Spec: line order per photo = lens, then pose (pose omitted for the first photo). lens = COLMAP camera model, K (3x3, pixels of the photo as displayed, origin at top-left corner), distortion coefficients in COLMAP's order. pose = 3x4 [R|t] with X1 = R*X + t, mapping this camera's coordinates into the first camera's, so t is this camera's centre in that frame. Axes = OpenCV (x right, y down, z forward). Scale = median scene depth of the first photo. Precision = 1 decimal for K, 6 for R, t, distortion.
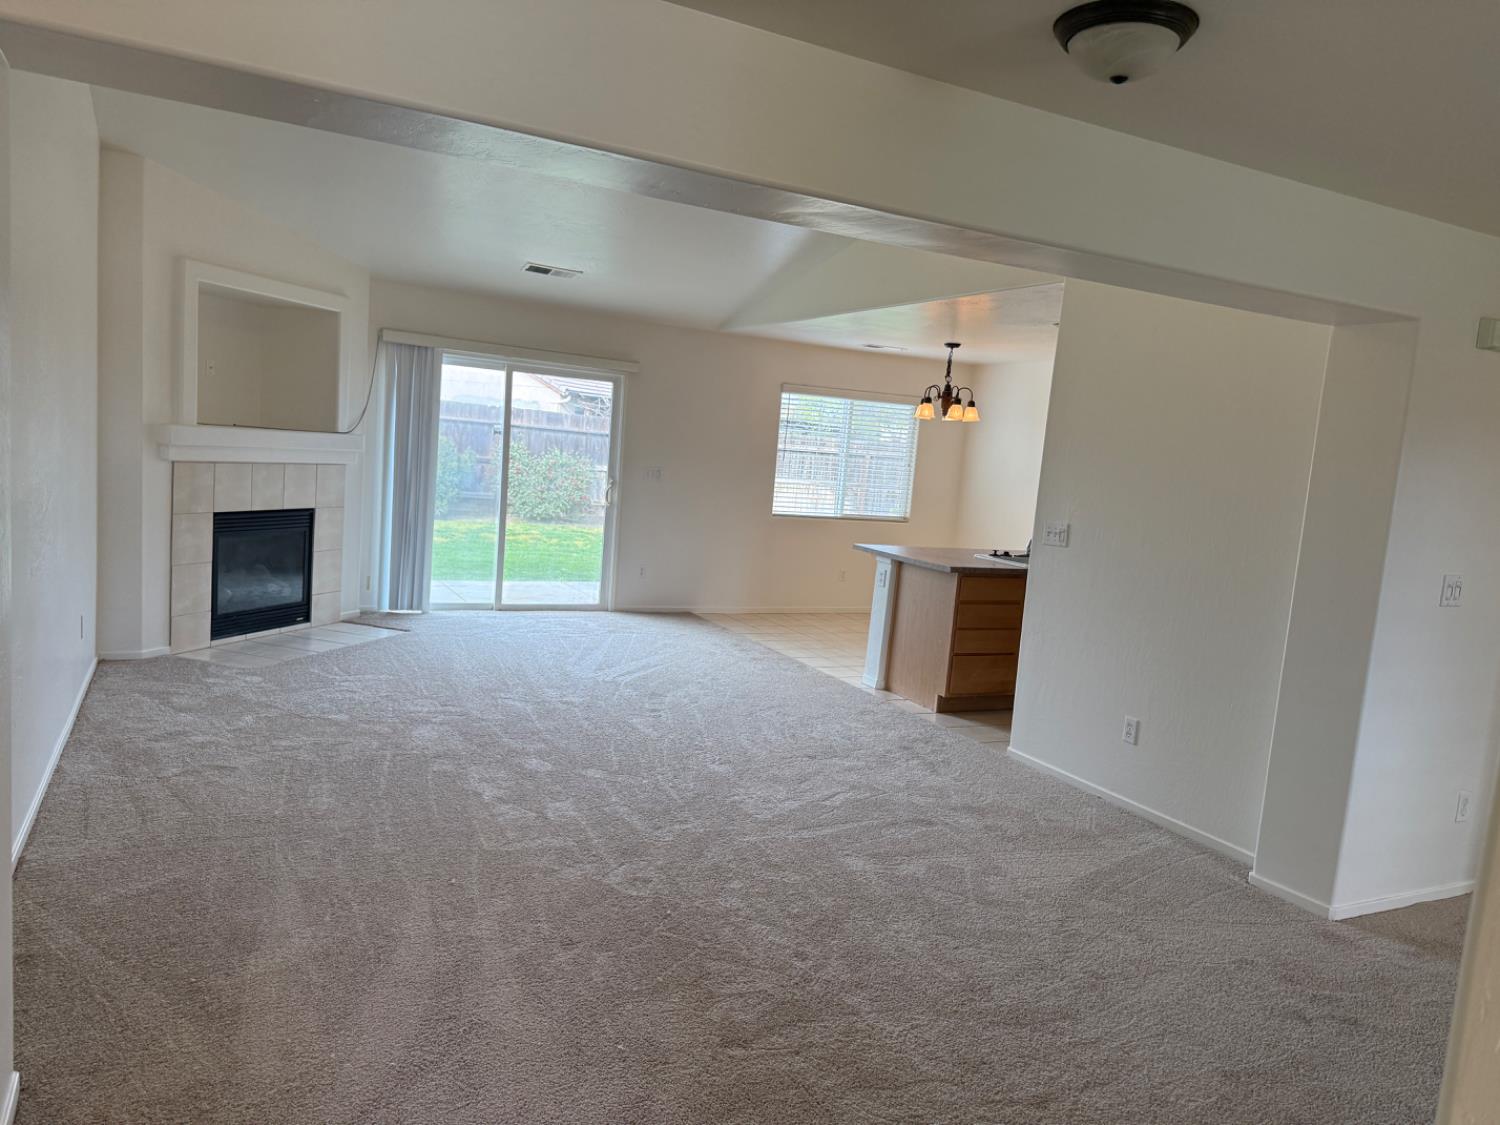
lens RADIAL K [[1038.9, 0, 750.0], [0, 1038.9, 562.5], [0, 0, 1]] dist [0.000920, -0.000819]
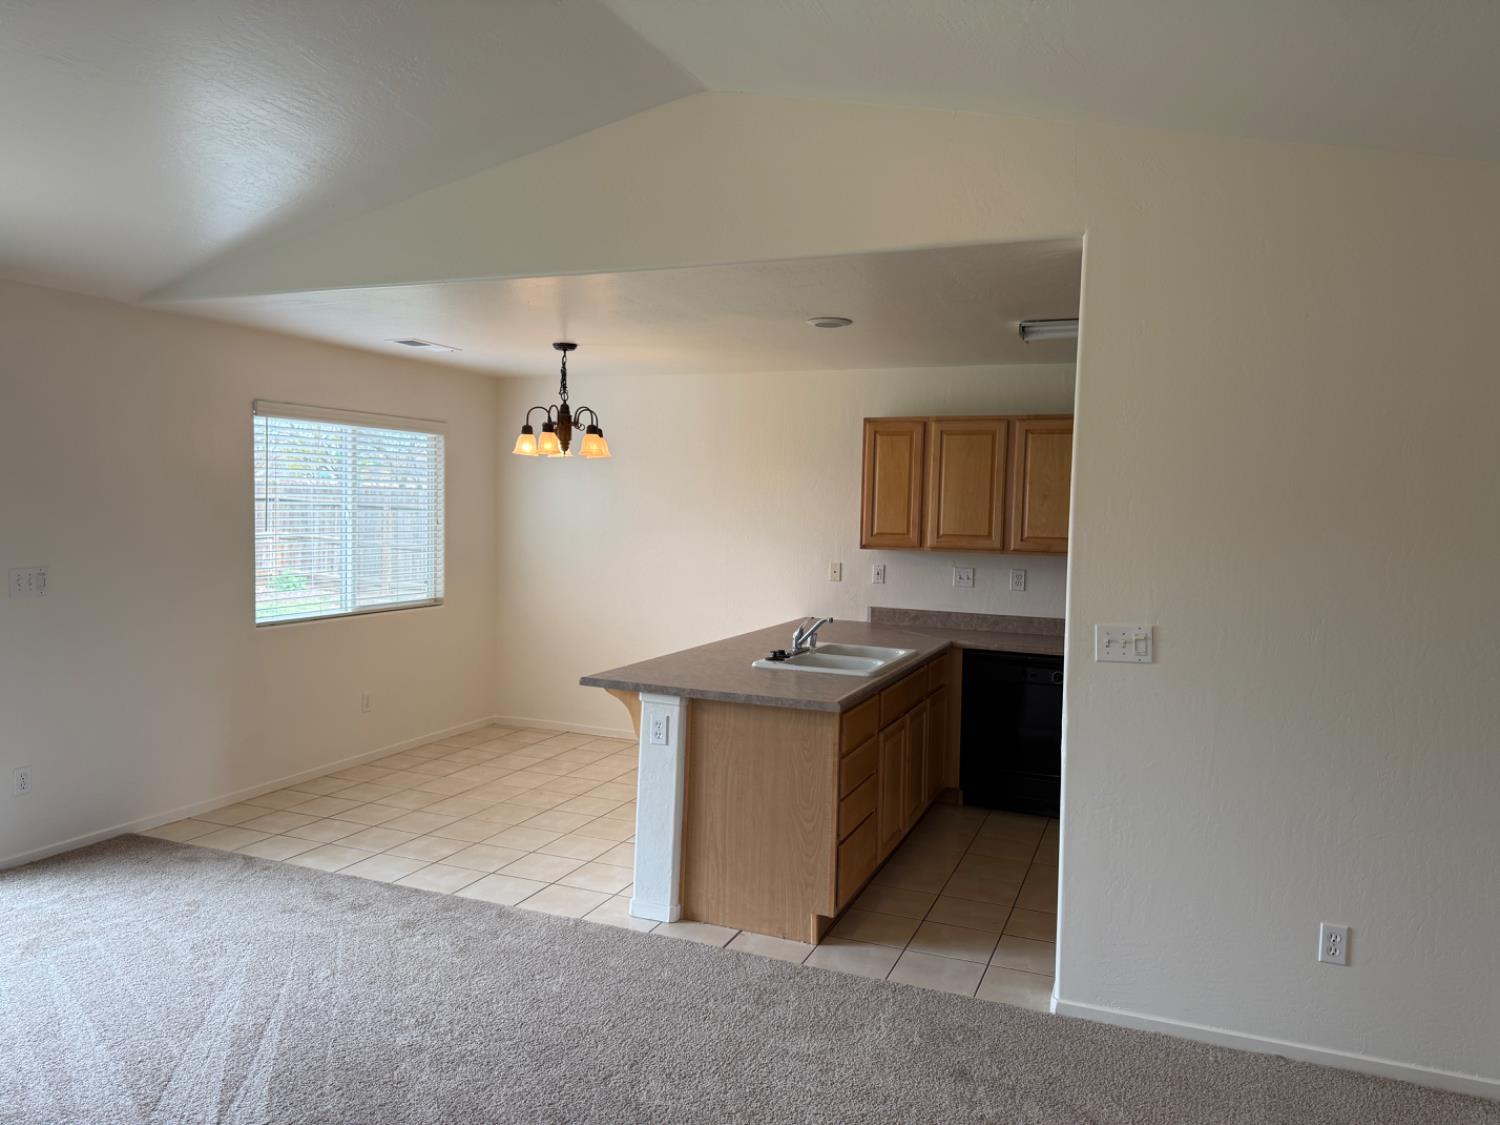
lens RADIAL K [[1051.7, 0, 754.3], [0, 1051.7, 518.0], [0, 0, 1]] dist [0.028972, -0.002327]
pose [[0.742117, -0.069783, 0.666628, -0.196603], [0.109893, 0.993775, -0.018308, -0.078010], [-0.661200, 0.086844, 0.745166, 0.452192]]
